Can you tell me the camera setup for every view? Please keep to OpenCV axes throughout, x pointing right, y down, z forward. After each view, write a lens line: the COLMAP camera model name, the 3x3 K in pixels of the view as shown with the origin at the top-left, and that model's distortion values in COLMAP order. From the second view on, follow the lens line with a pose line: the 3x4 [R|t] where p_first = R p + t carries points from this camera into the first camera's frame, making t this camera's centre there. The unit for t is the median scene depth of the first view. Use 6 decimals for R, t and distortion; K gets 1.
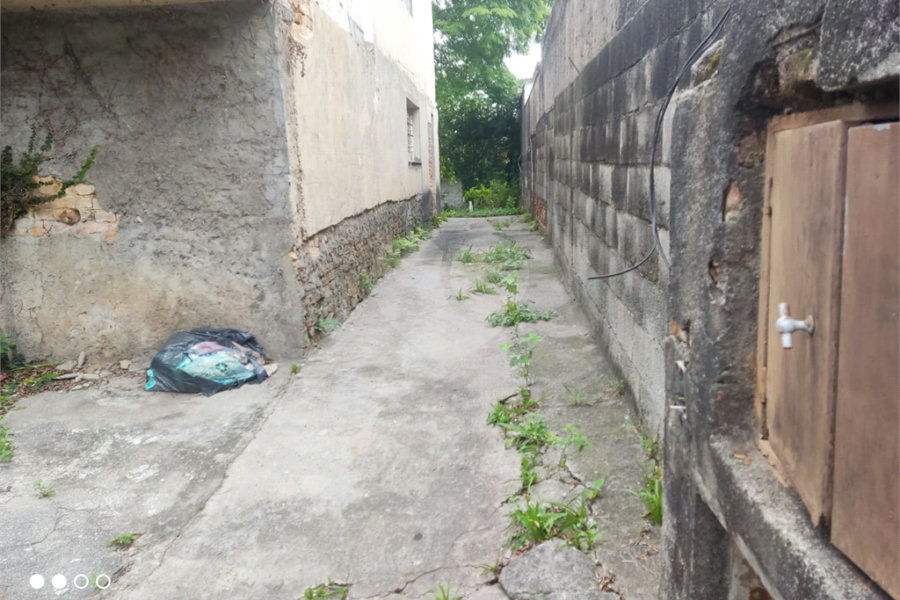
lens RADIAL K [[667.4, 0, 464.8], [0, 667.4, 292.9], [0, 0, 1]] dist [0.109347, -0.137252]
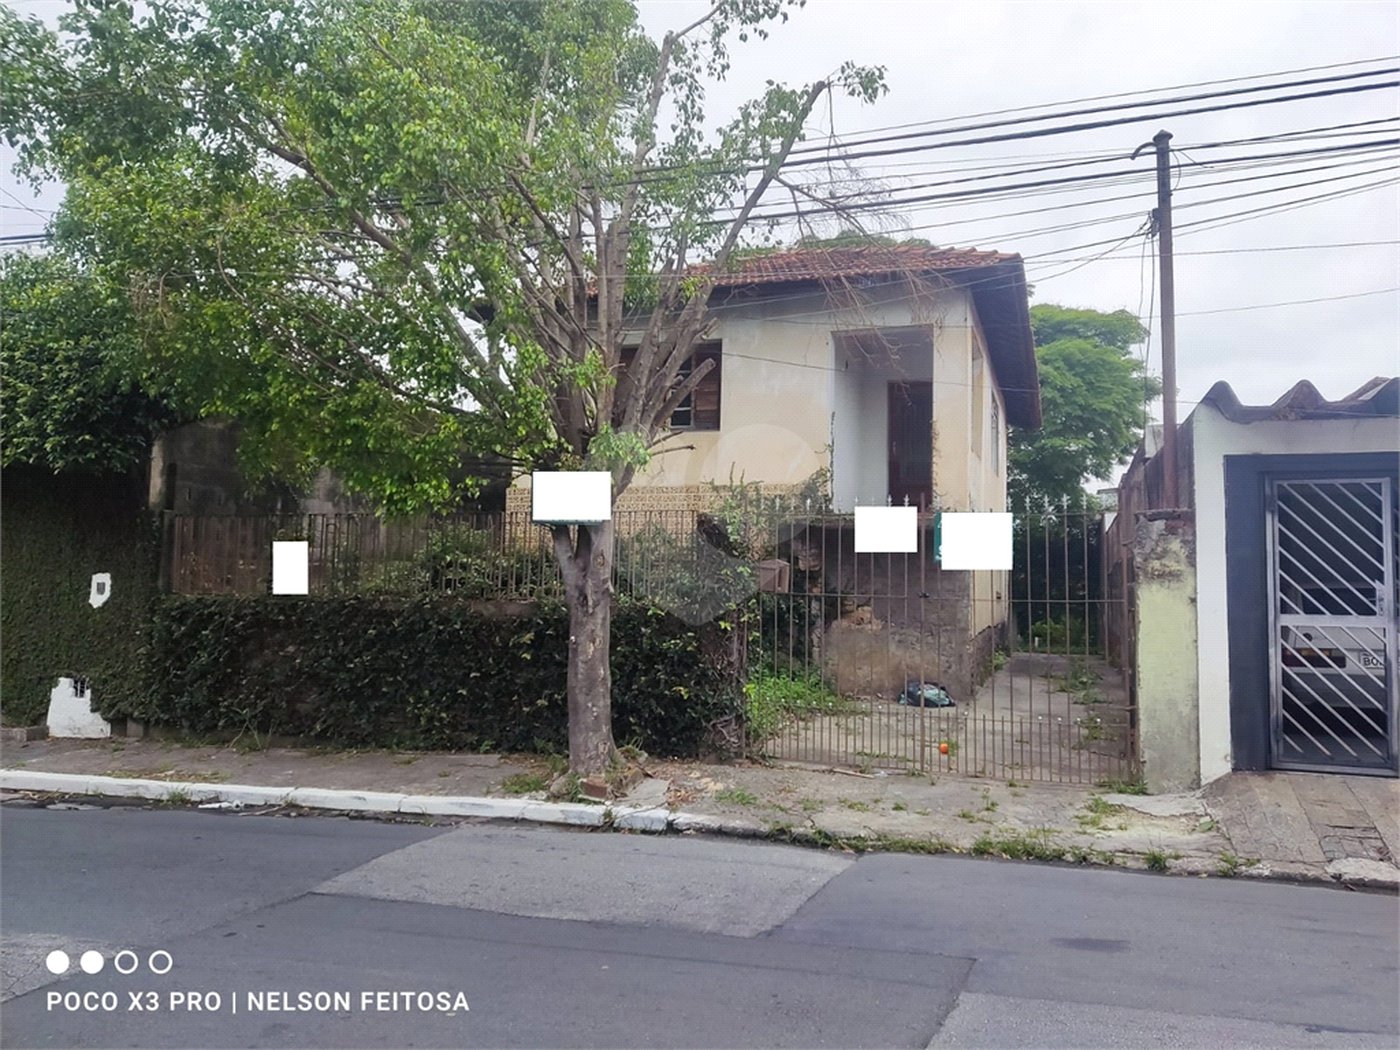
lens RADIAL K [[1030.7, 0, 704.0], [0, 1030.7, 518.6], [0, 0, 1]] dist [0.101093, -0.109357]
pose [[0.958624, 0.034244, -0.282607, -0.153997], [-0.102205, 0.967952, -0.229399, 0.377356], [0.265695, 0.248791, 0.931402, -2.267247]]
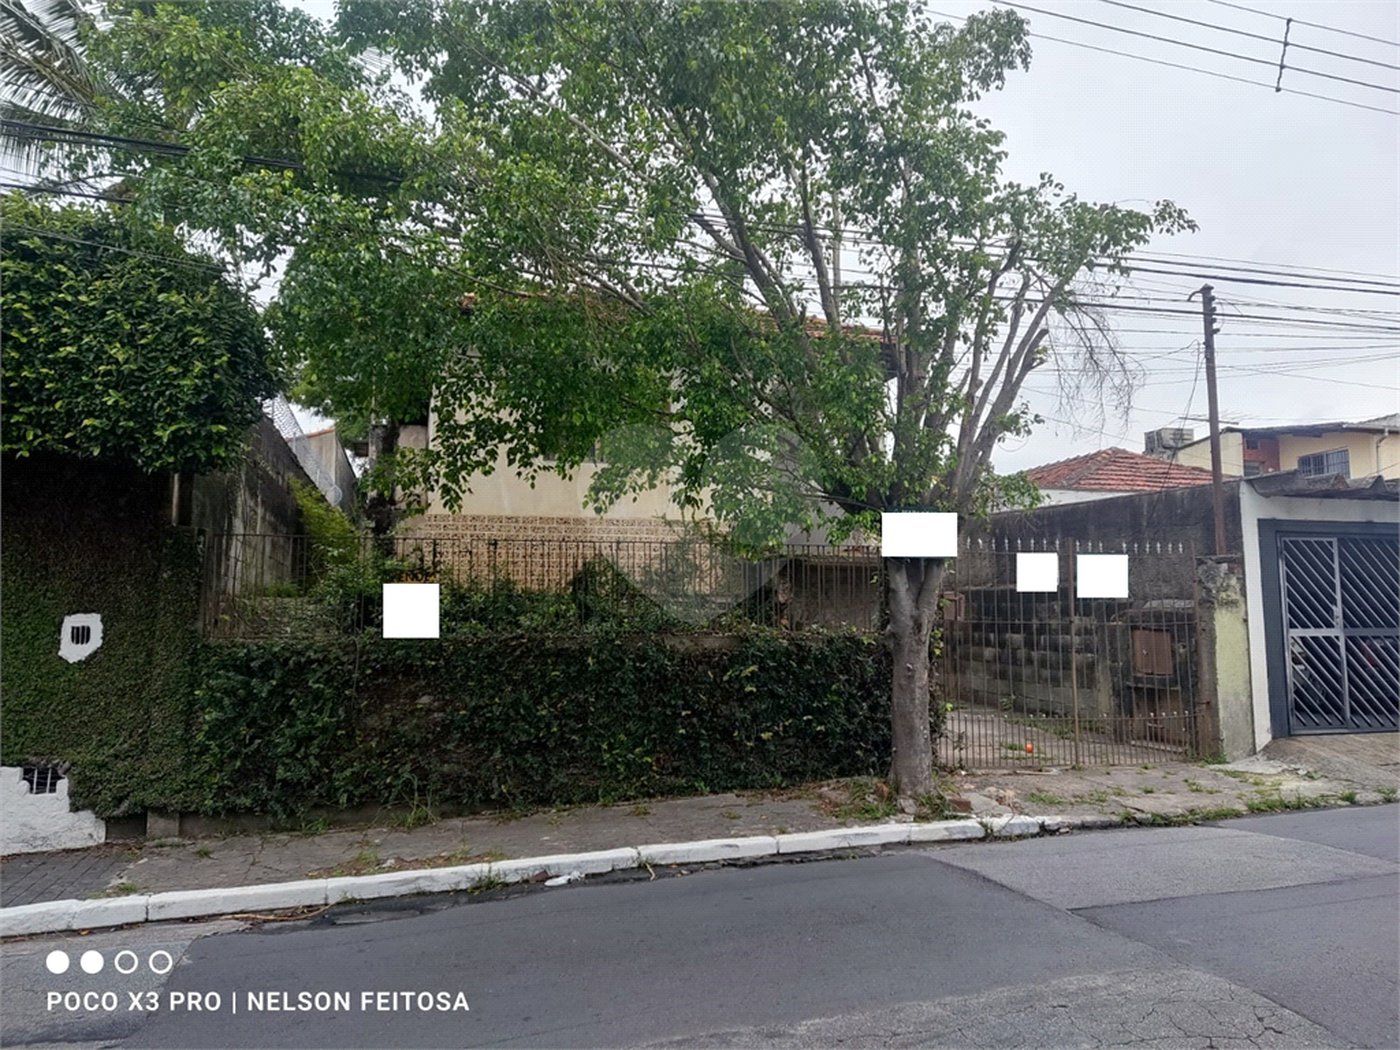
lens RADIAL K [[1030.7, 0, 701.6], [0, 1030.7, 517.5], [0, 0, 1]] dist [0.101093, -0.109357]
pose [[0.948134, 0.065123, 0.311128, -2.154326], [0.028600, 0.957342, -0.287539, 0.481383], [-0.316582, 0.281524, 0.905826, -2.287861]]
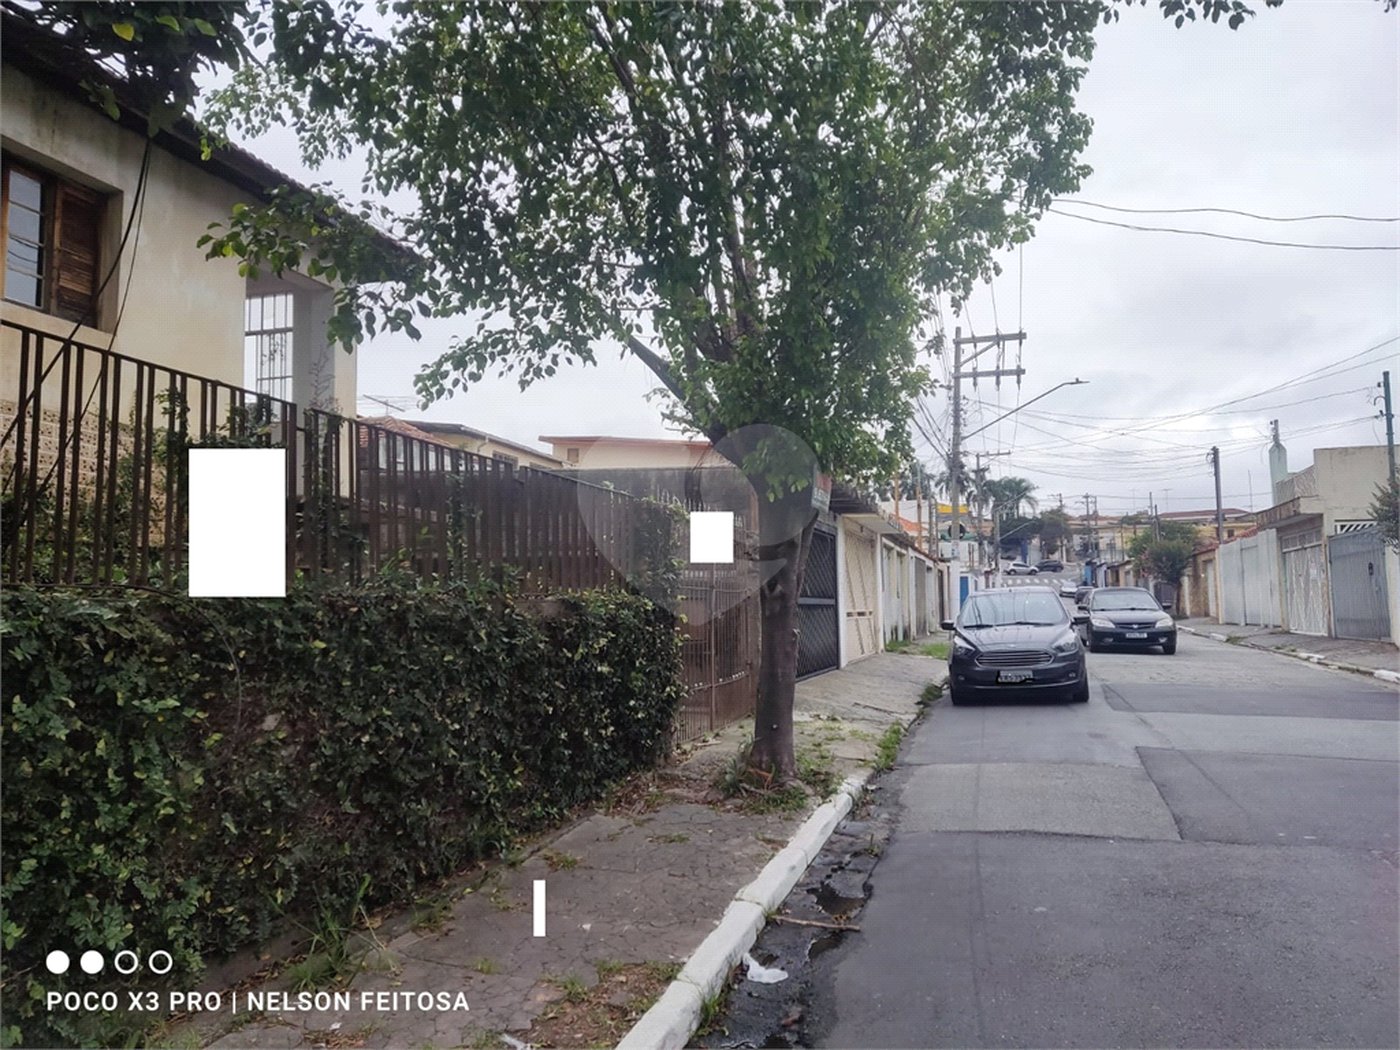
lens RADIAL K [[1030.7, 0, 710.9], [0, 1030.7, 520.5], [0, 0, 1]] dist [0.101093, -0.109357]
pose [[0.232683, 0.116768, 0.965517, -3.001572], [0.179438, 0.970568, -0.160622, 0.240300], [-0.955856, 0.210624, 0.204882, -0.601476]]
